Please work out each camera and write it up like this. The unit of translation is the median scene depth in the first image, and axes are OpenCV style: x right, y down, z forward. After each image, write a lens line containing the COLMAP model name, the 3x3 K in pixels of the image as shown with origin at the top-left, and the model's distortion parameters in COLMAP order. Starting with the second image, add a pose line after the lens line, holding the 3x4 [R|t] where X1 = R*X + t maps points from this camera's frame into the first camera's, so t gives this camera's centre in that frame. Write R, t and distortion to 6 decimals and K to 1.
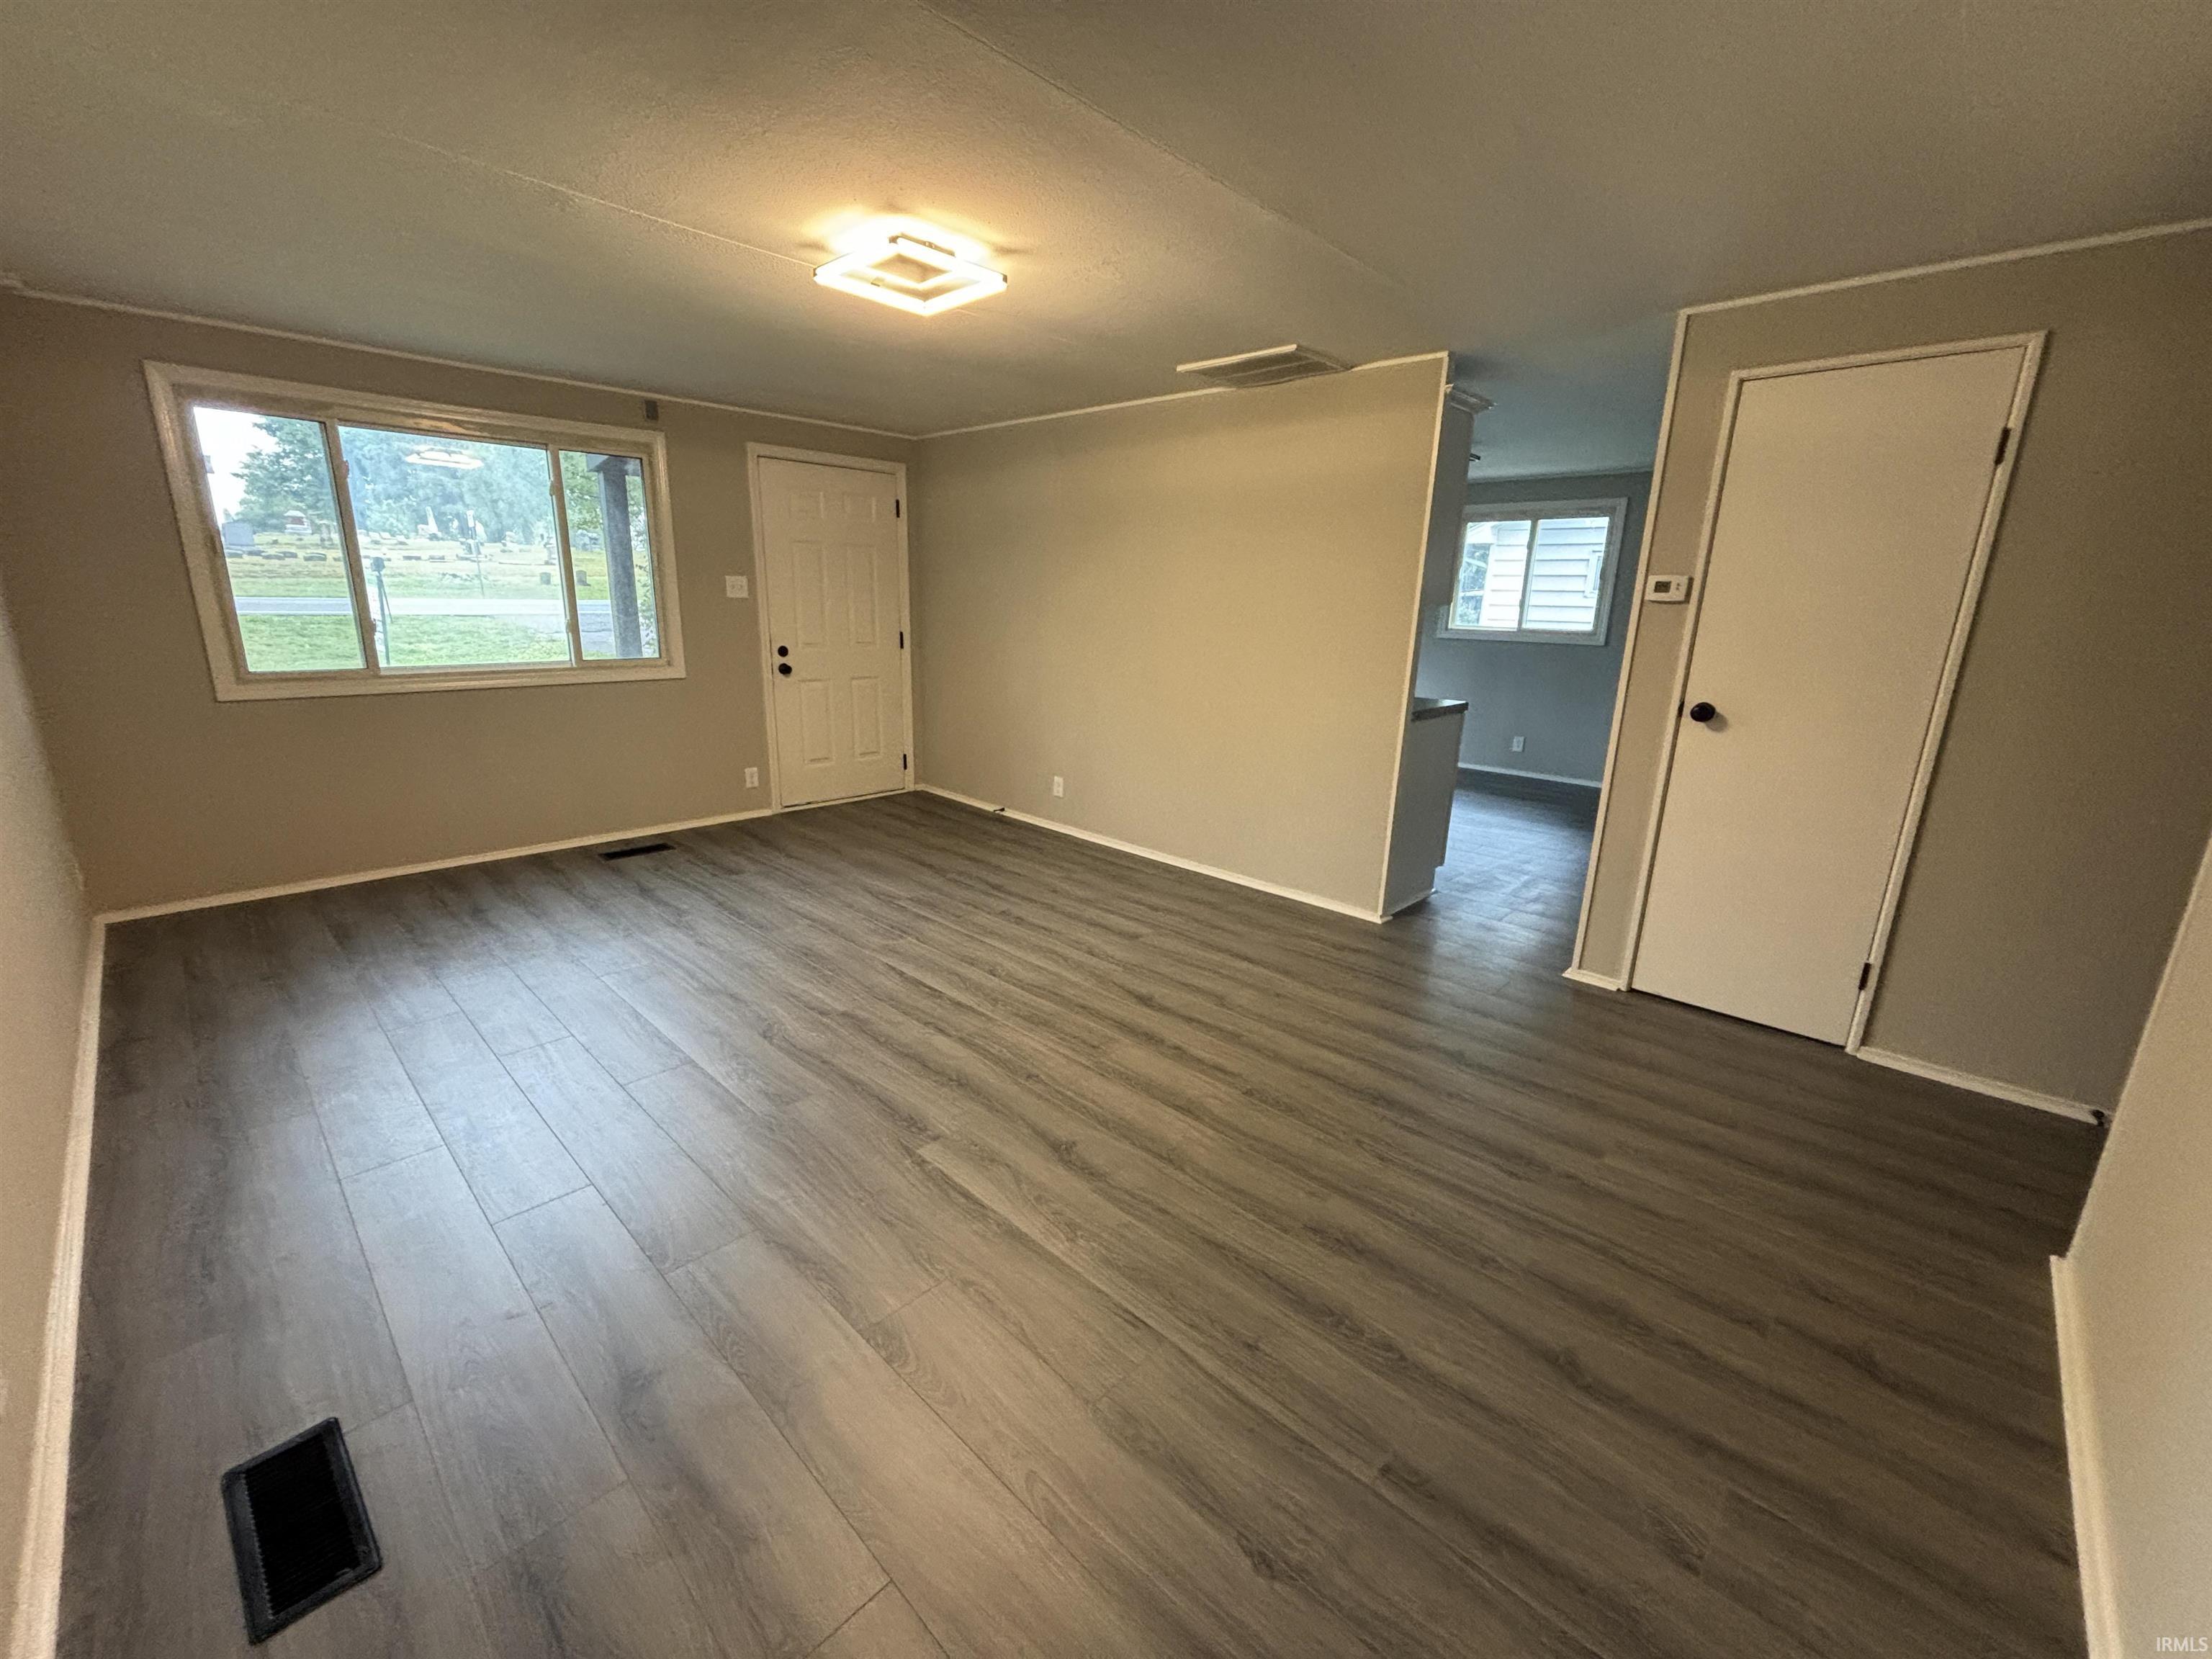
lens RADIAL K [[896.3, 0, 1105.4], [0, 896.3, 826.5], [0, 0, 1]] dist [0.001086, -0.000038]
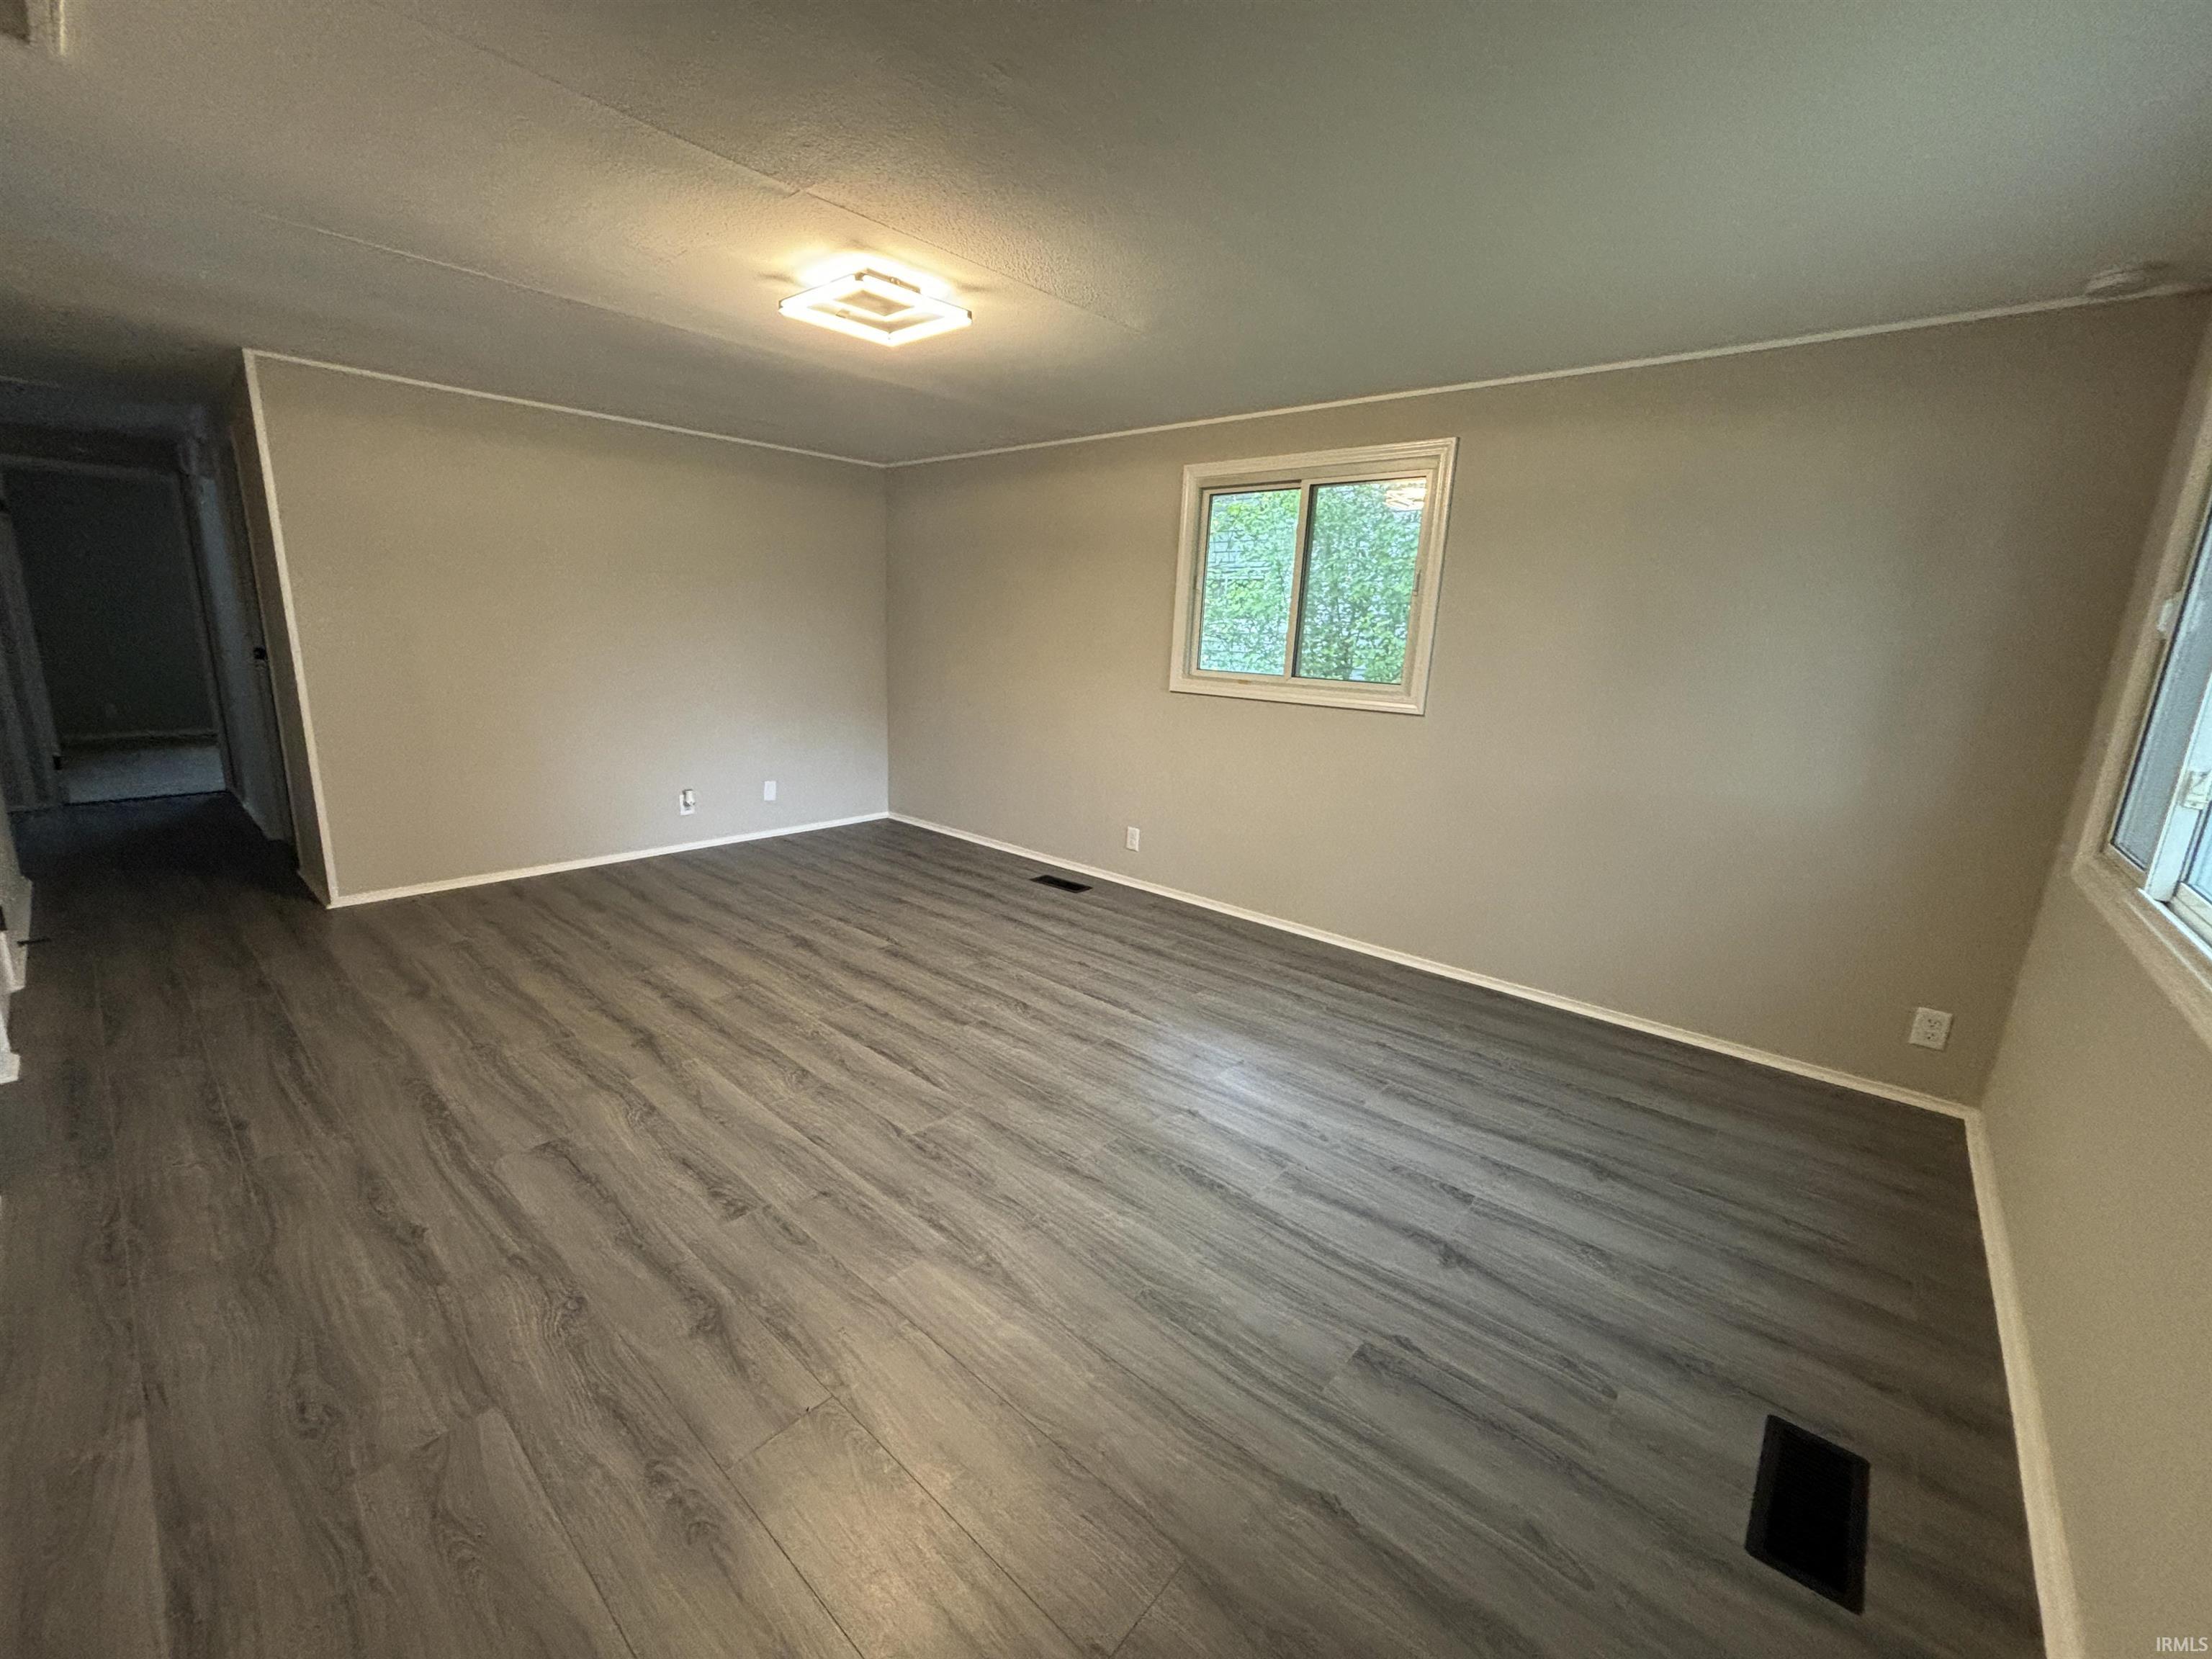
lens RADIAL K [[896.3, 0, 1107.1], [0, 896.3, 824.1], [0, 0, 1]] dist [0.001086, -0.000038]
pose [[-0.996974, -0.054380, -0.055553, -0.346939], [-0.073645, 0.889520, 0.450922, -0.434574], [0.024895, 0.453649, -0.890833, 1.644101]]
